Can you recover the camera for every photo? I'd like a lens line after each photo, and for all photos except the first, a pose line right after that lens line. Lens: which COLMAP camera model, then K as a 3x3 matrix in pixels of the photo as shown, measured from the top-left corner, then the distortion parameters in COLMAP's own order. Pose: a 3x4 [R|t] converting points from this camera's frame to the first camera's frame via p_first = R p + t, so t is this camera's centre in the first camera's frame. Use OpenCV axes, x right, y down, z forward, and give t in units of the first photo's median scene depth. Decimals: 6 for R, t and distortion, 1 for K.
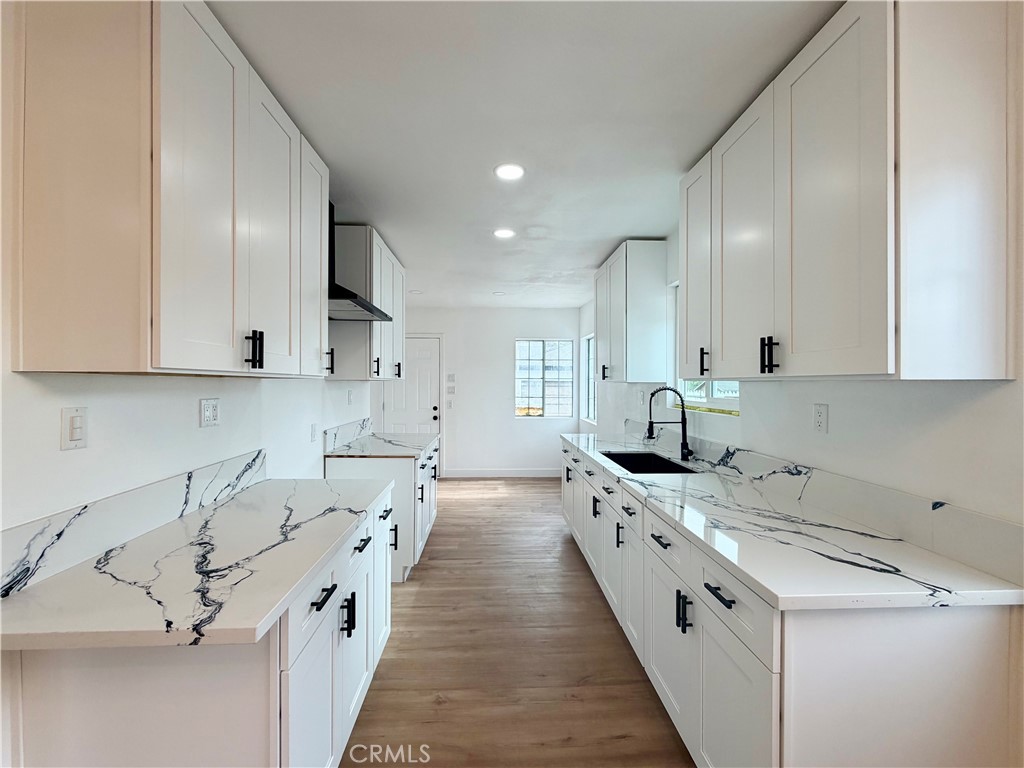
lens RADIAL K [[408.3, 0, 513.2], [0, 408.3, 386.0], [0, 0, 1]] dist [-0.000163, 0.000117]
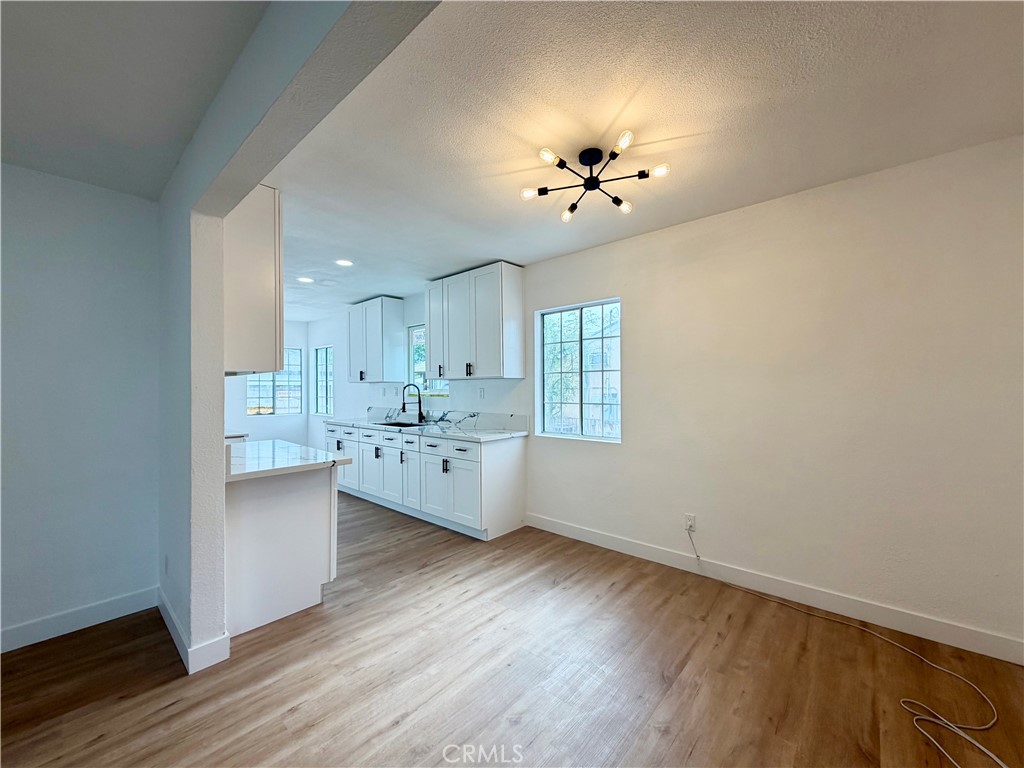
lens RADIAL K [[408.3, 0, 509.9], [0, 408.3, 386.3], [0, 0, 1]] dist [-0.000163, 0.000117]
pose [[0.708277, -0.009343, 0.705873, -0.621791], [0.016777, 0.999853, -0.003600, 0.028593], [-0.705735, 0.014392, 0.708329, -0.634556]]
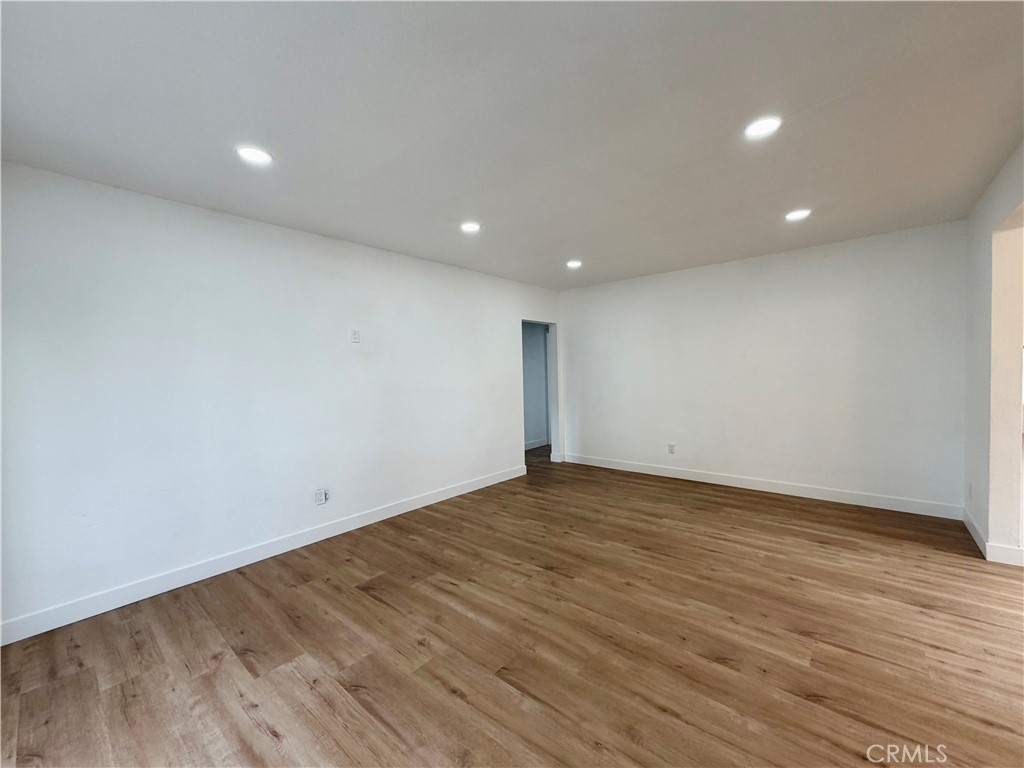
lens RADIAL K [[408.3, 0, 509.1], [0, 408.3, 385.7], [0, 0, 1]] dist [-0.000163, 0.000117]
pose [[0.716269, -0.000101, -0.697824, -0.663821], [0.025982, 0.999310, 0.026524, 0.024707], [0.697340, -0.037129, 0.715778, -1.302526]]
